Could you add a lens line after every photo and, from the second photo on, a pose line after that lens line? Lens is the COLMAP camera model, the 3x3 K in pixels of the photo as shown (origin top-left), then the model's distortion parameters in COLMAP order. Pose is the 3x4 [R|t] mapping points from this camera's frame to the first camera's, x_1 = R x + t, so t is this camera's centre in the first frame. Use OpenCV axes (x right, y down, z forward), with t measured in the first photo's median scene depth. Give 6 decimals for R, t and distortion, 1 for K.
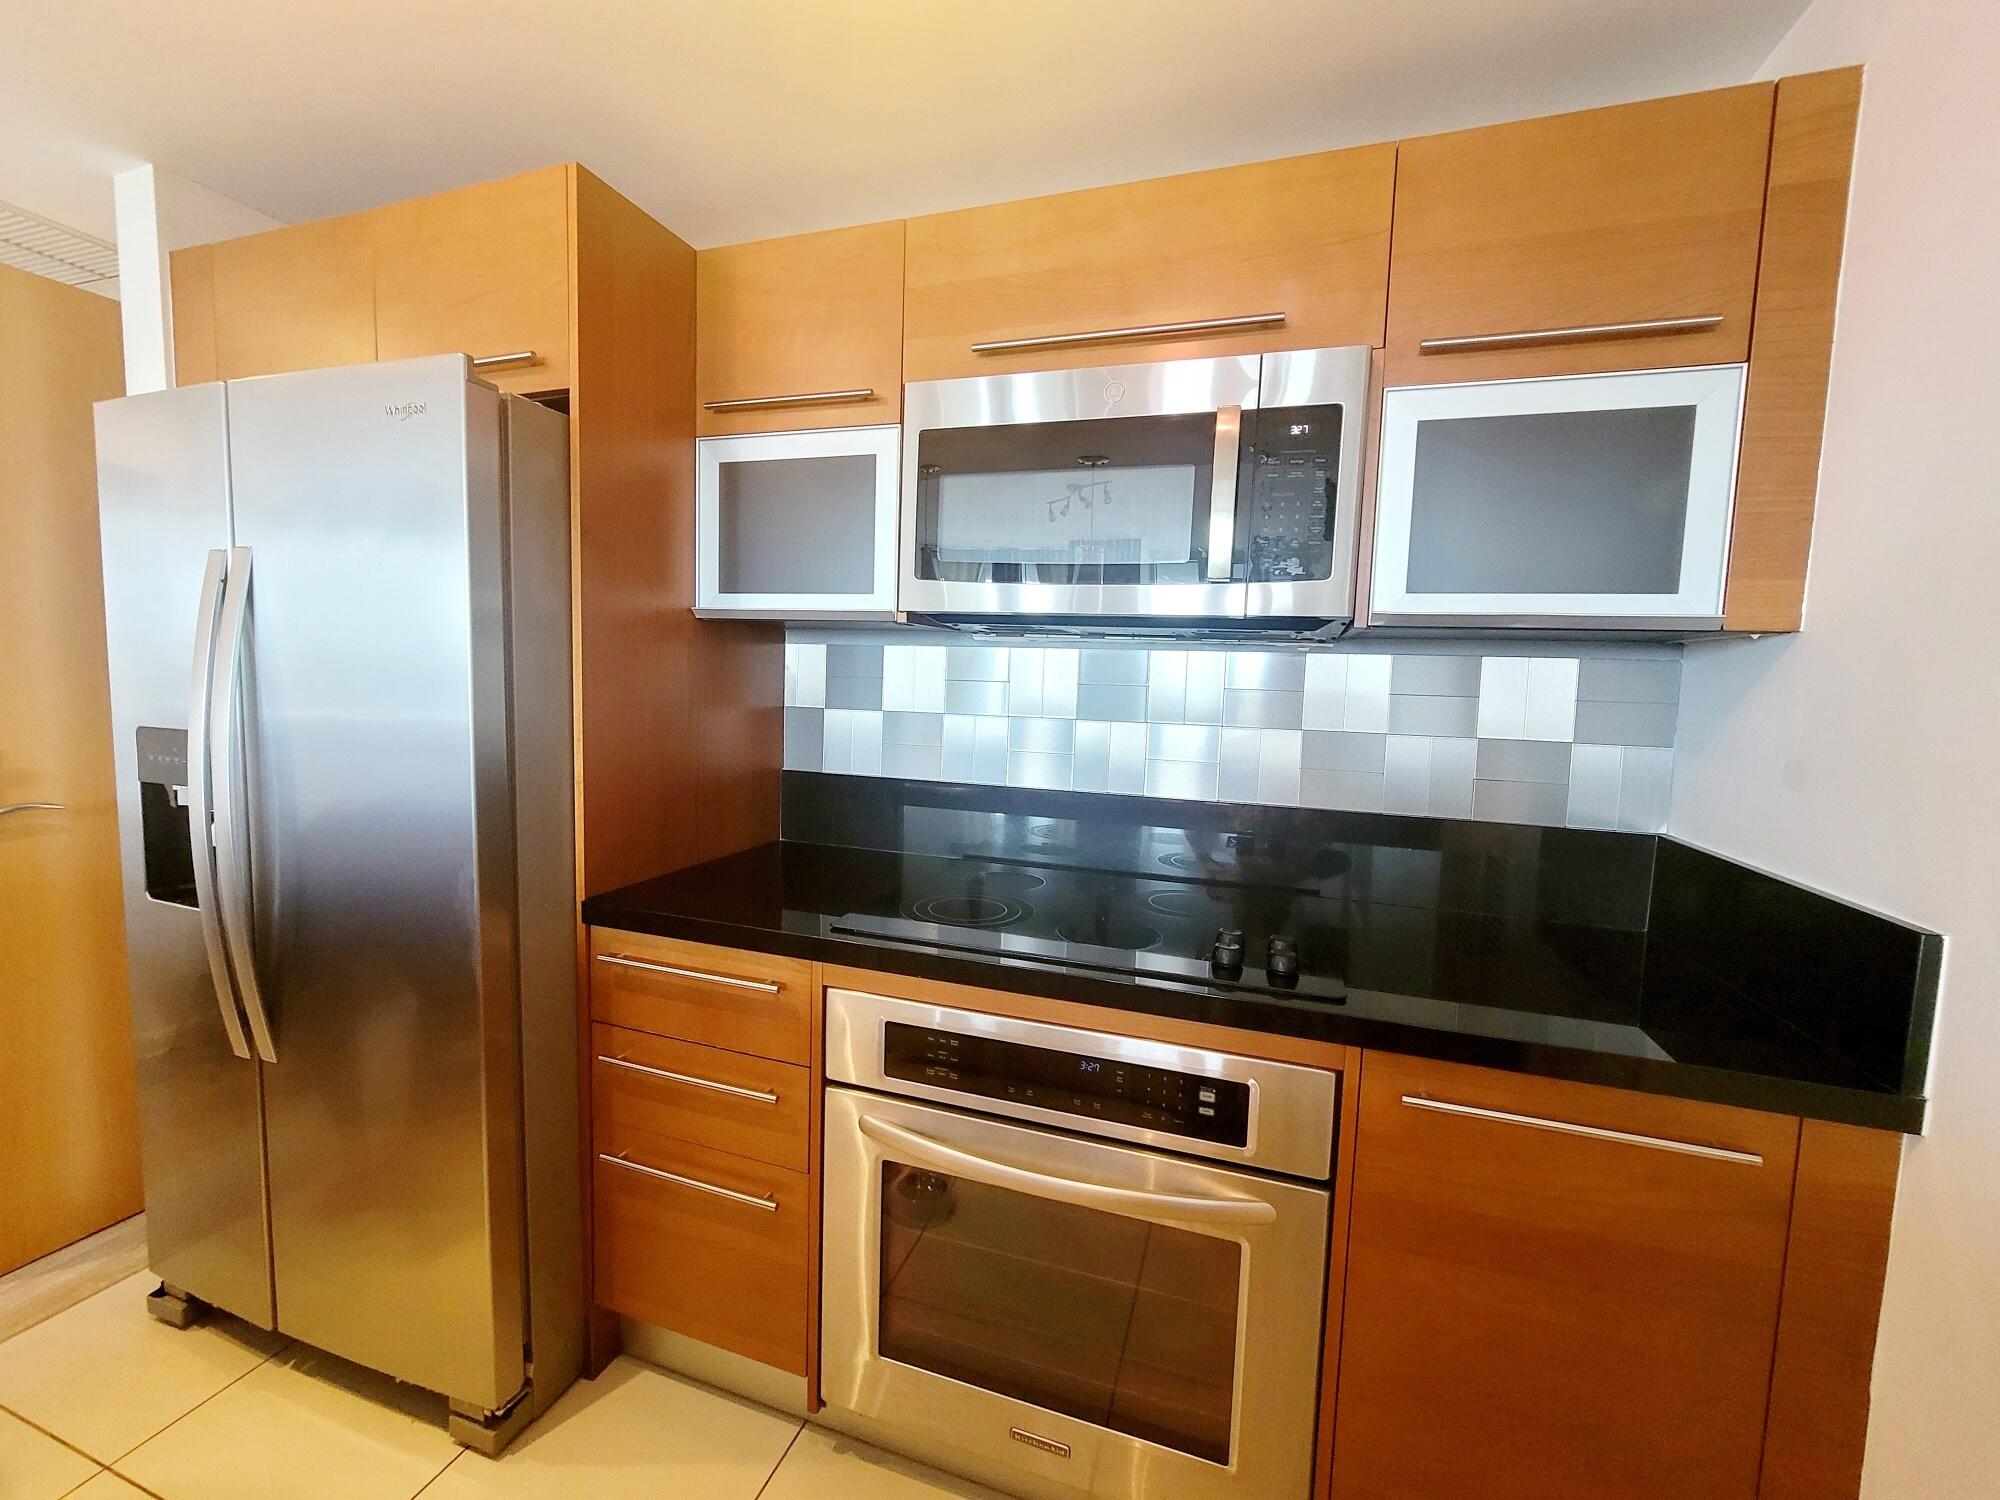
lens RADIAL K [[820.5, 0, 993.4], [0, 820.5, 743.0], [0, 0, 1]] dist [-0.008700, 0.001041]
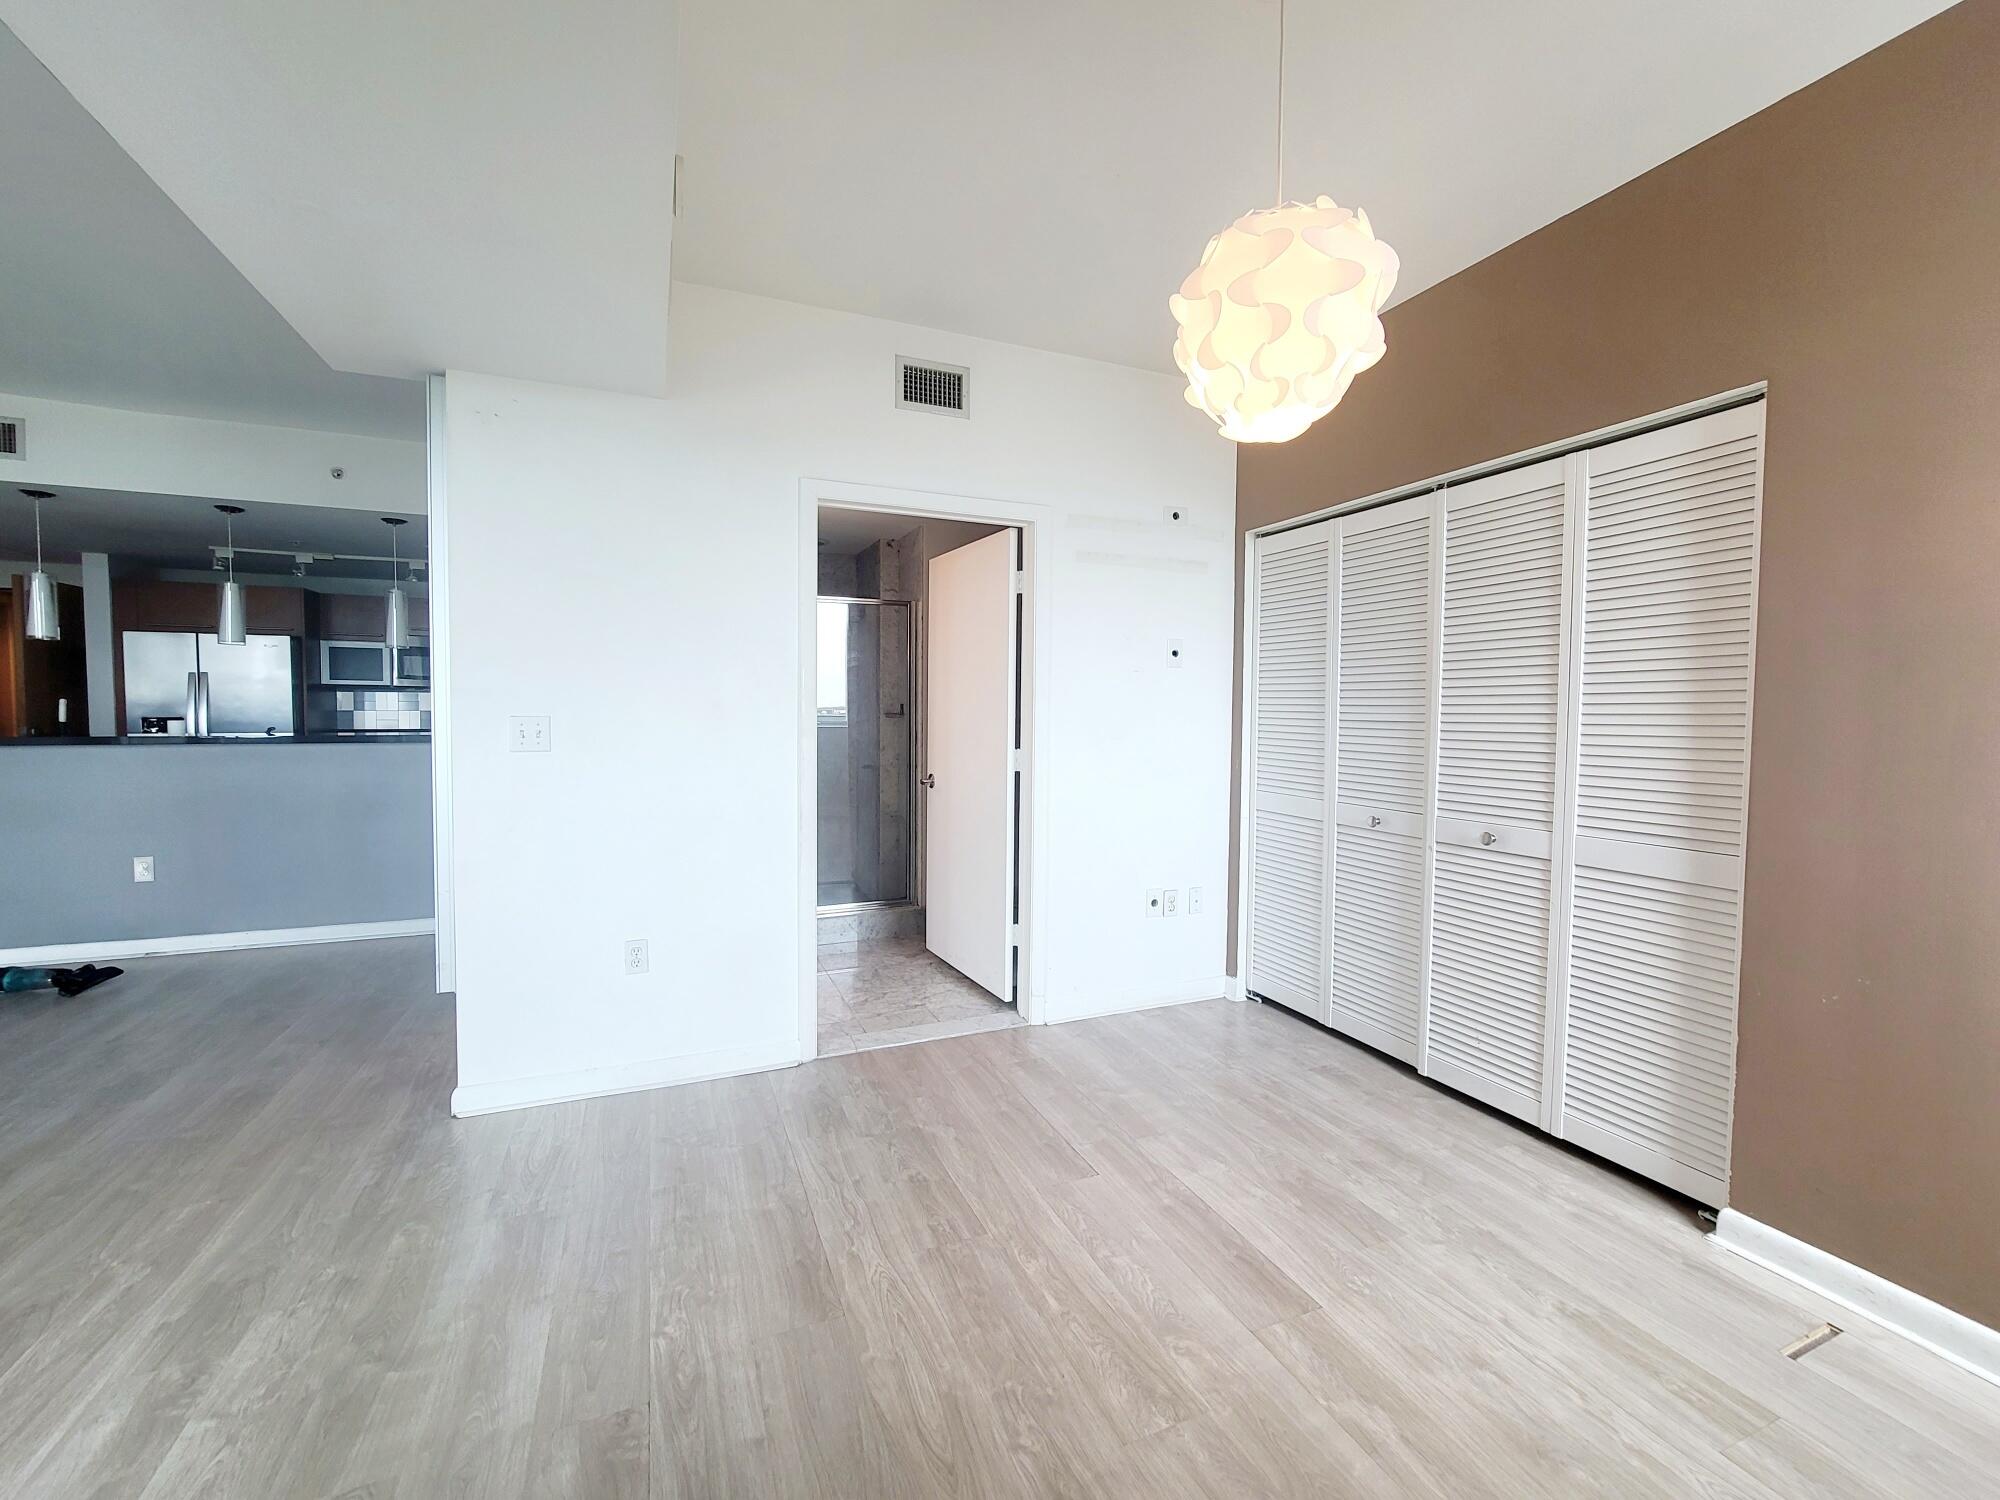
lens RADIAL K [[820.5, 0, 993.4], [0, 820.5, 743.0], [0, 0, 1]] dist [-0.008700, 0.001041]
pose [[0.749070, -0.054128, 0.660276, -0.546732], [0.071864, 0.997414, 0.000238, 0.331449], [-0.658582, 0.047271, 0.751023, -3.905085]]
